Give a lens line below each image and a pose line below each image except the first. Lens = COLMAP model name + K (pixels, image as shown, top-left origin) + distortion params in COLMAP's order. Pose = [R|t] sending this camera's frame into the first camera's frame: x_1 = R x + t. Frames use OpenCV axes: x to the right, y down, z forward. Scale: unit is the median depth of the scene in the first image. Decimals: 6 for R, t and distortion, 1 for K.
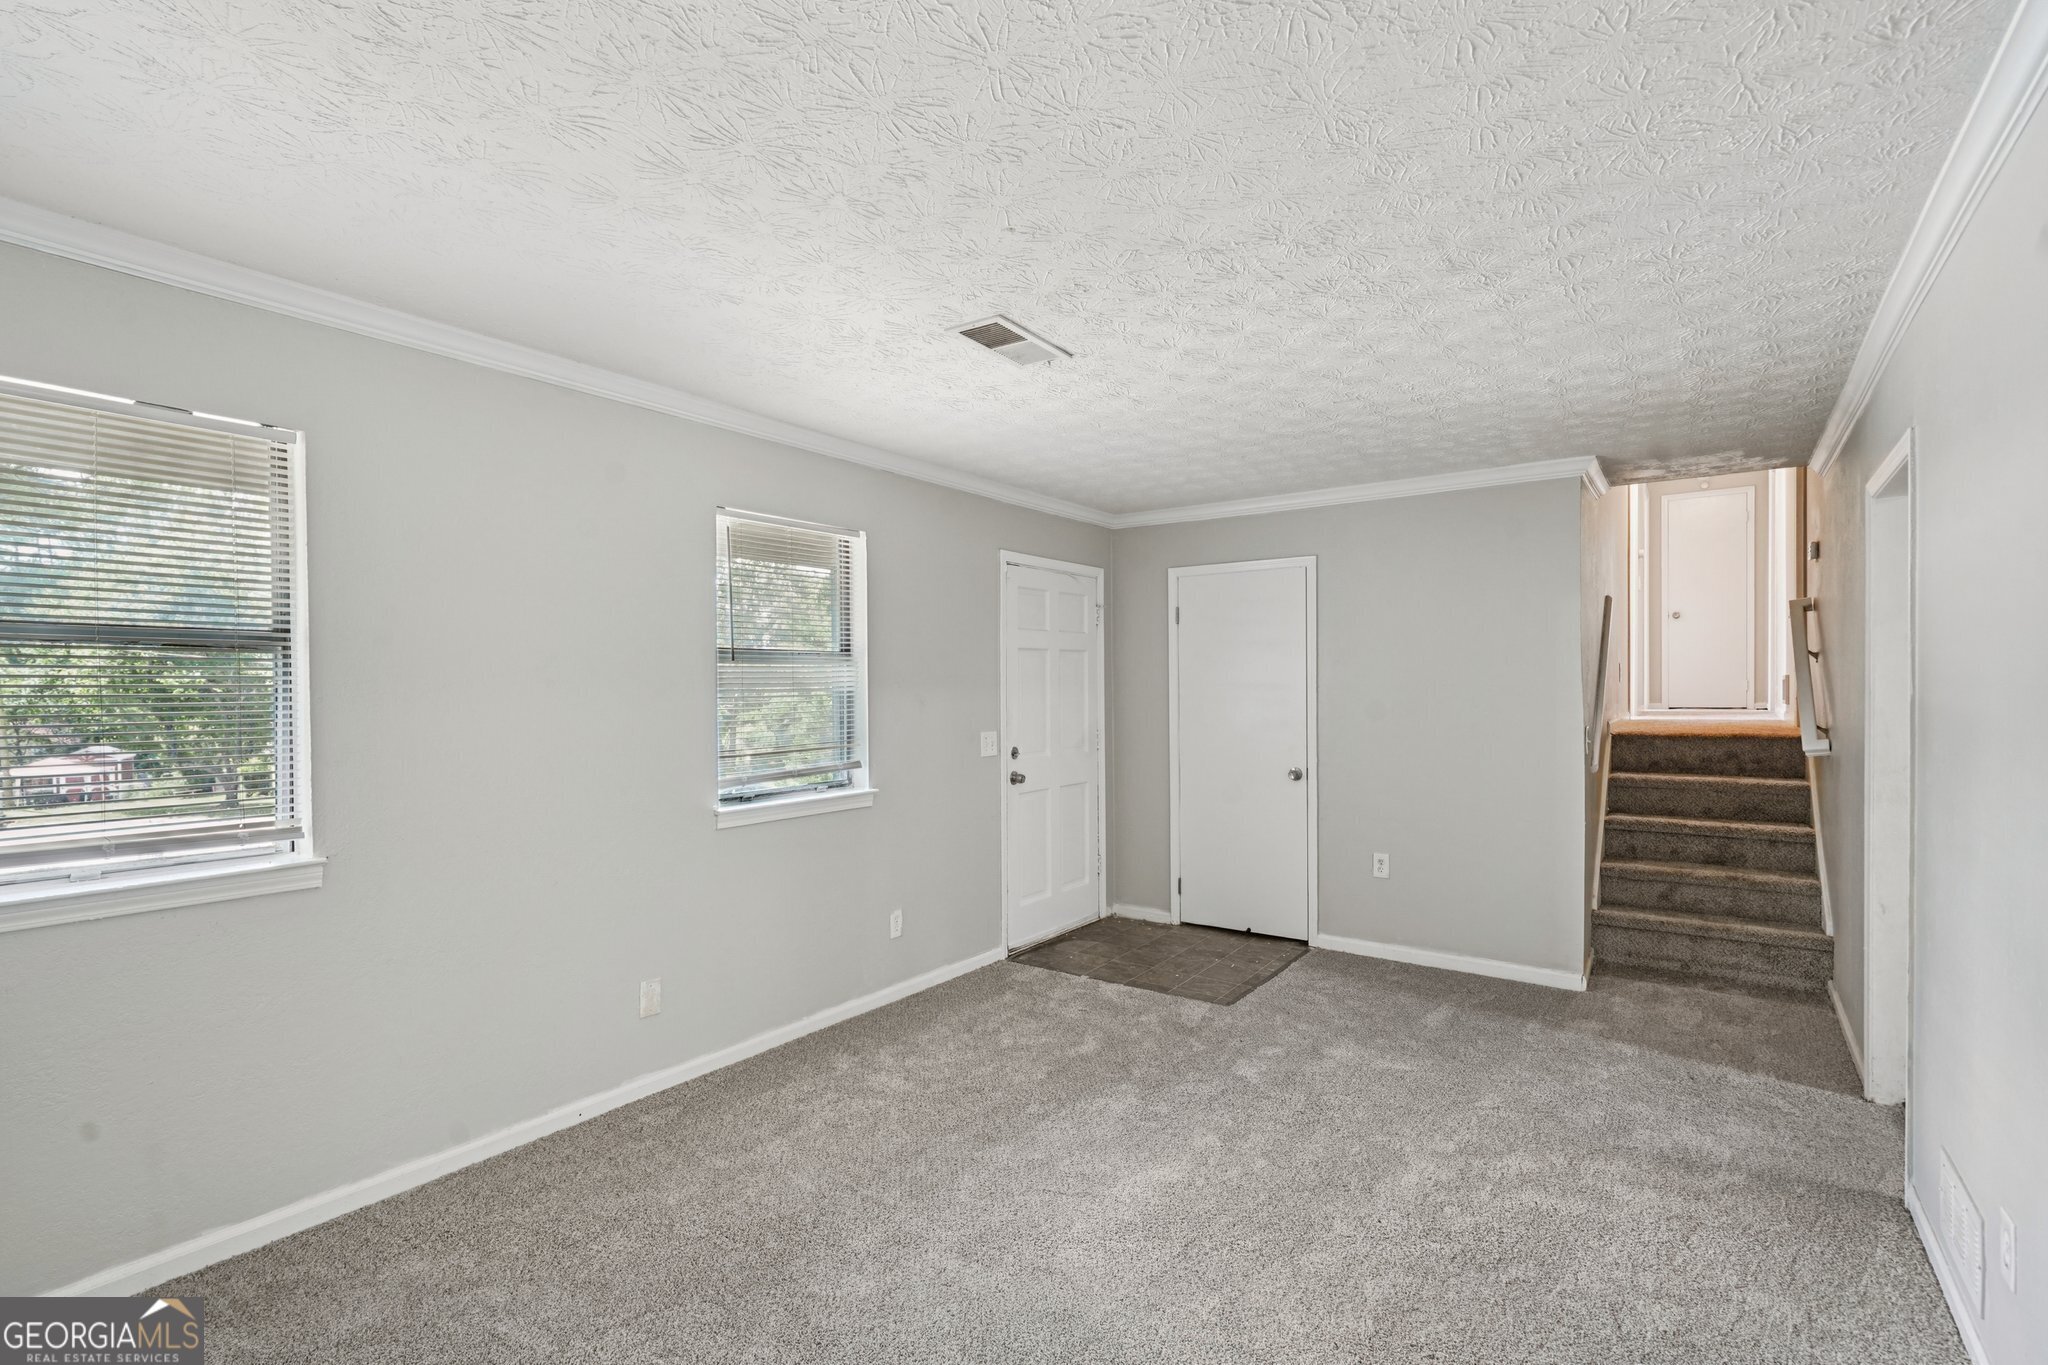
lens RADIAL K [[937.5, 0, 1011.3], [0, 937.5, 700.2], [0, 0, 1]] dist [-0.006981, 0.001374]
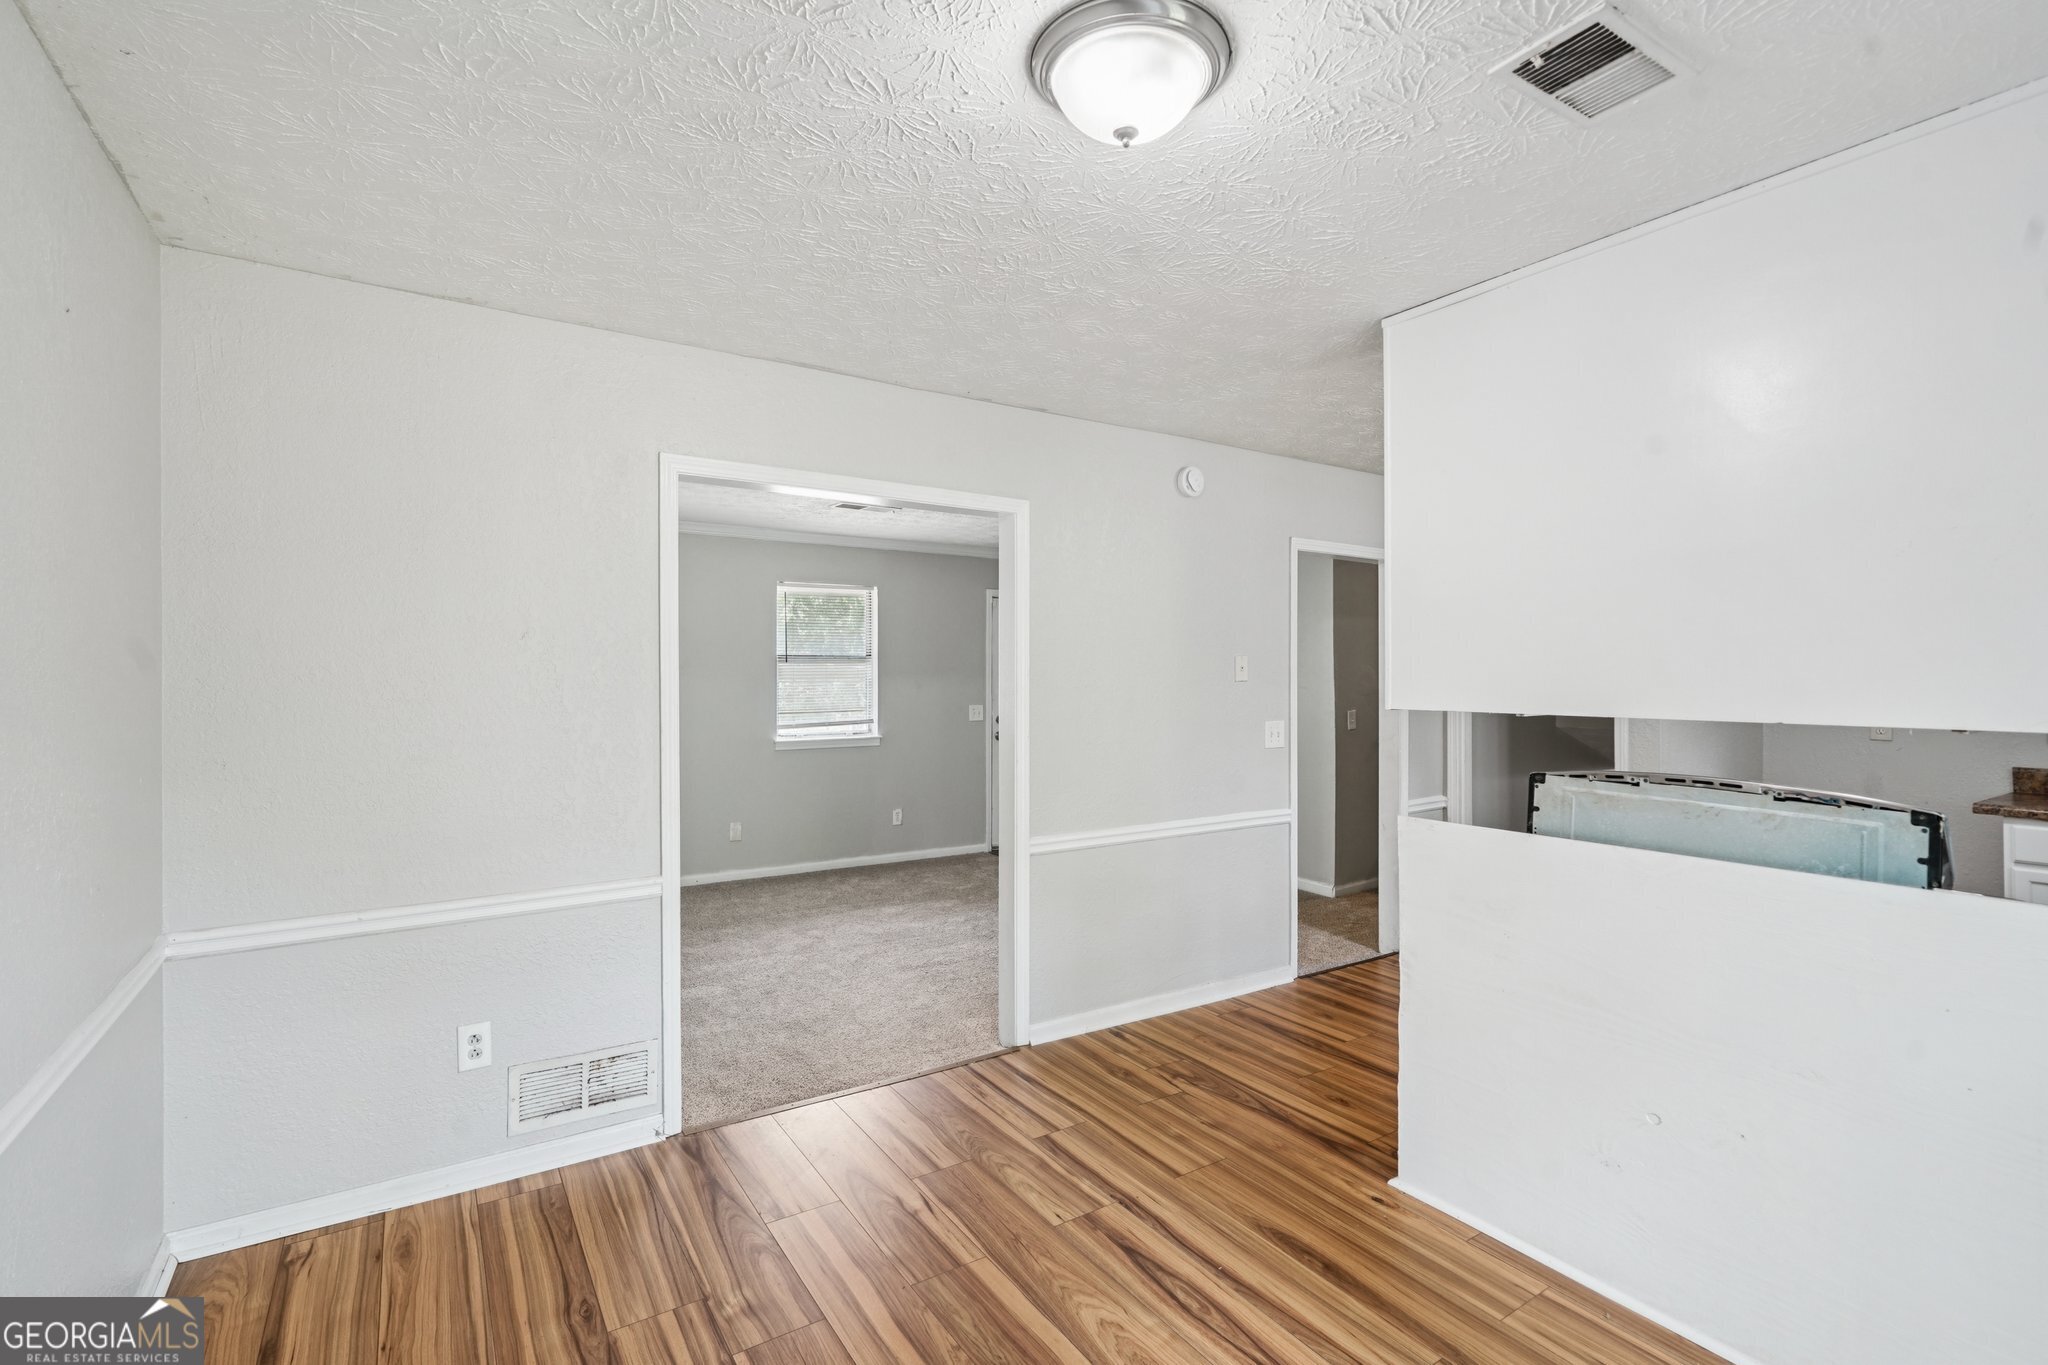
lens RADIAL K [[937.5, 0, 1017.8], [0, 937.5, 669.7], [0, 0, 1]] dist [-0.006981, 0.001374]
pose [[0.933601, 0.008632, -0.358212, 0.654156], [-0.013503, 0.999847, -0.011099, -0.008622], [0.358061, 0.015198, 0.933574, -0.478226]]
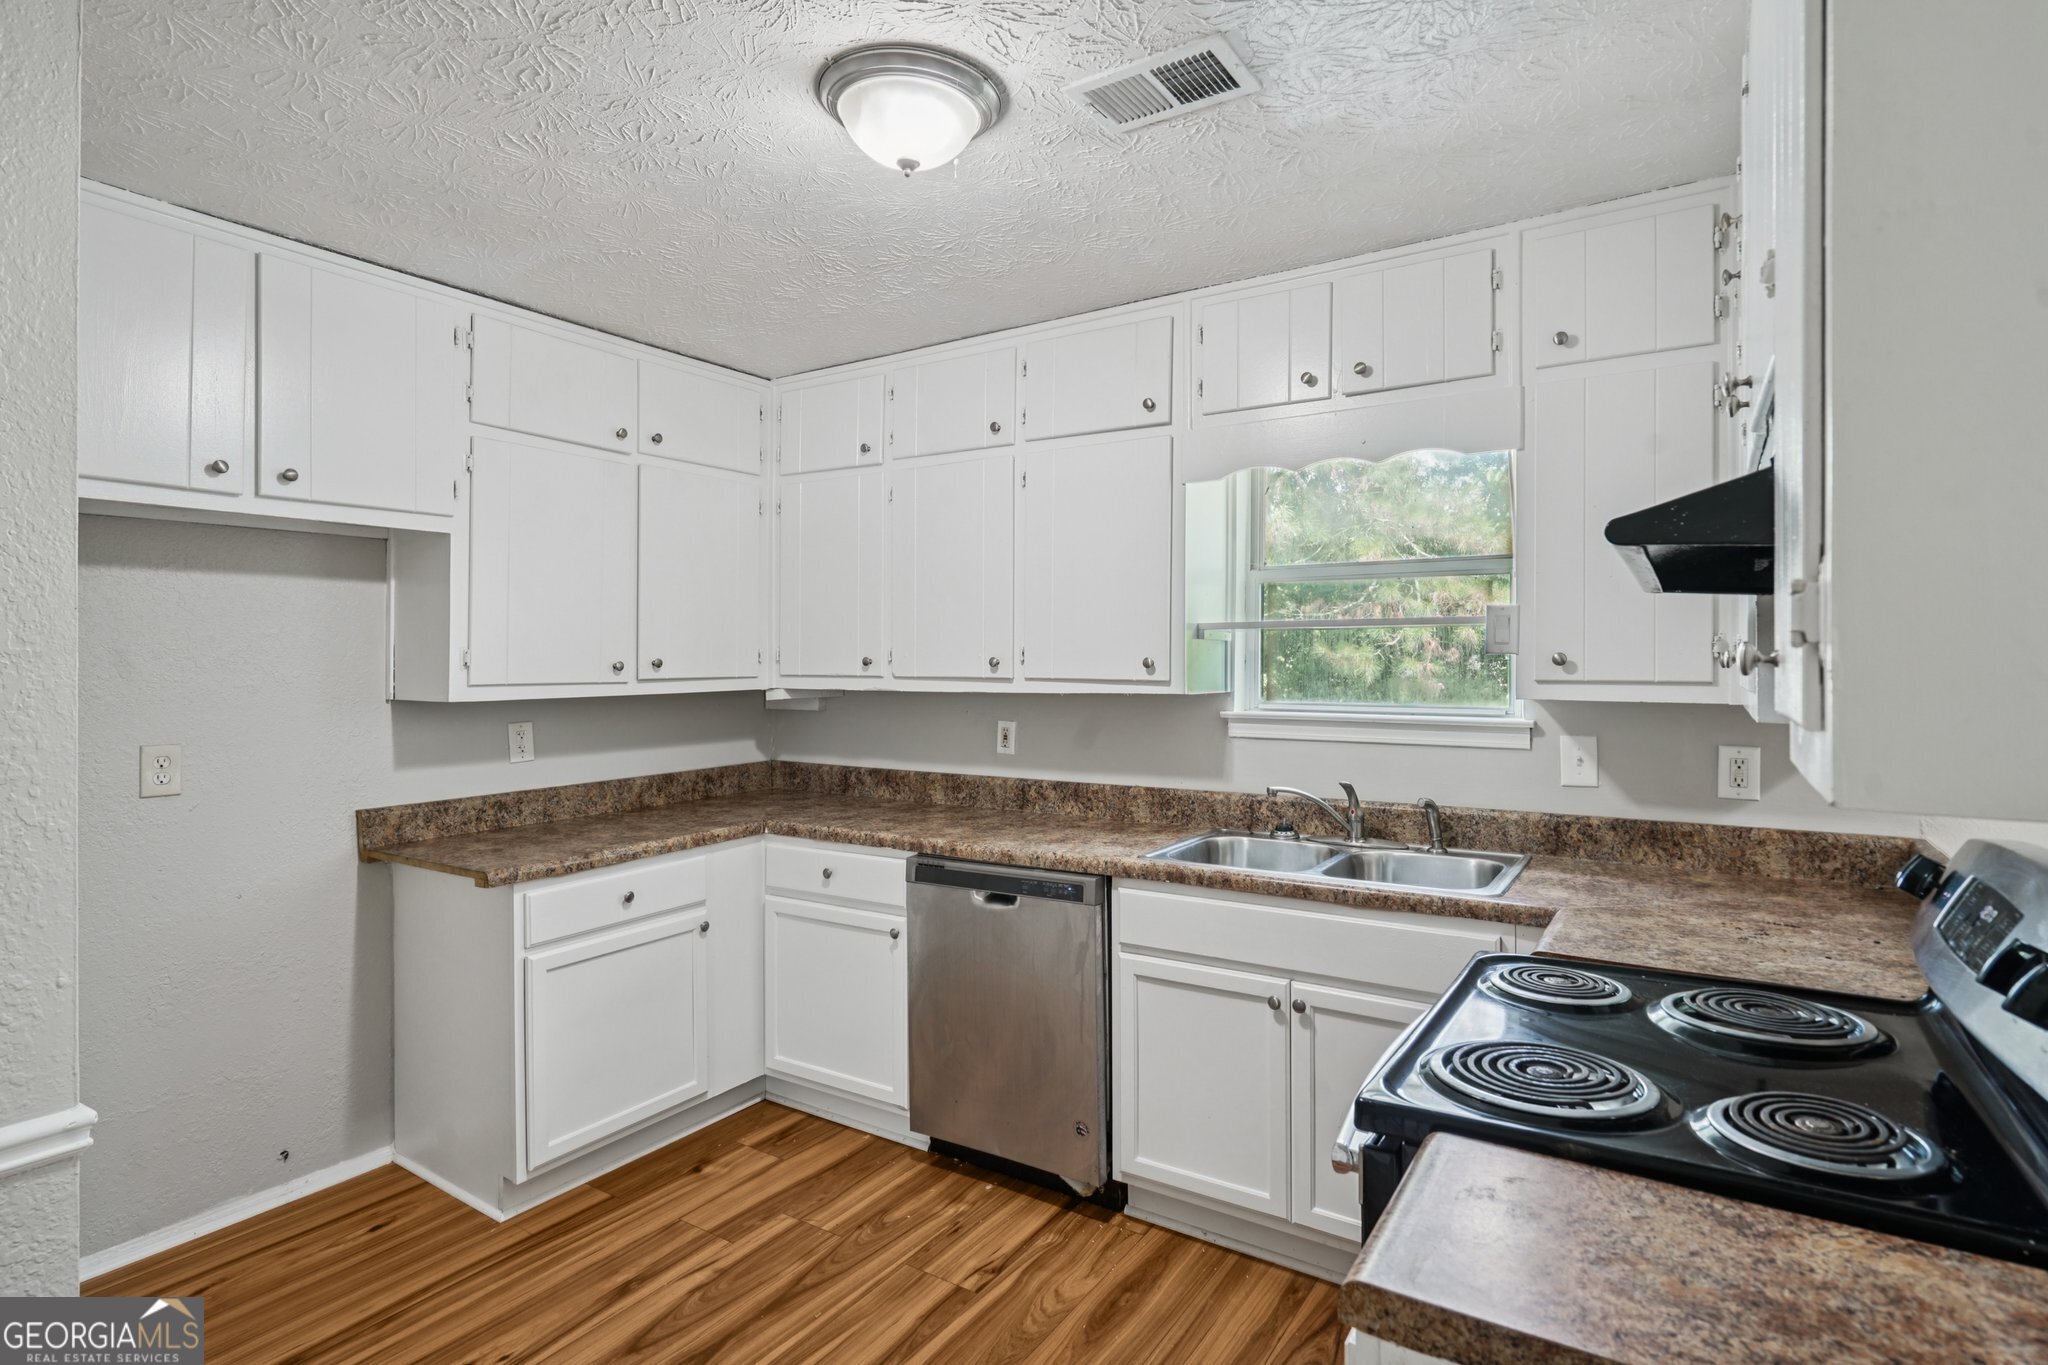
lens RADIAL K [[1026.0, 0, 1007.2], [0, 1026.0, 667.9], [0, 0, 1]] dist [0.007752, 0.001306]
pose [[-0.049170, 0.005730, 0.998774, 0.570556], [0.017094, 0.999842, -0.004895, -0.015086], [-0.998644, 0.016832, -0.049260, 0.340567]]
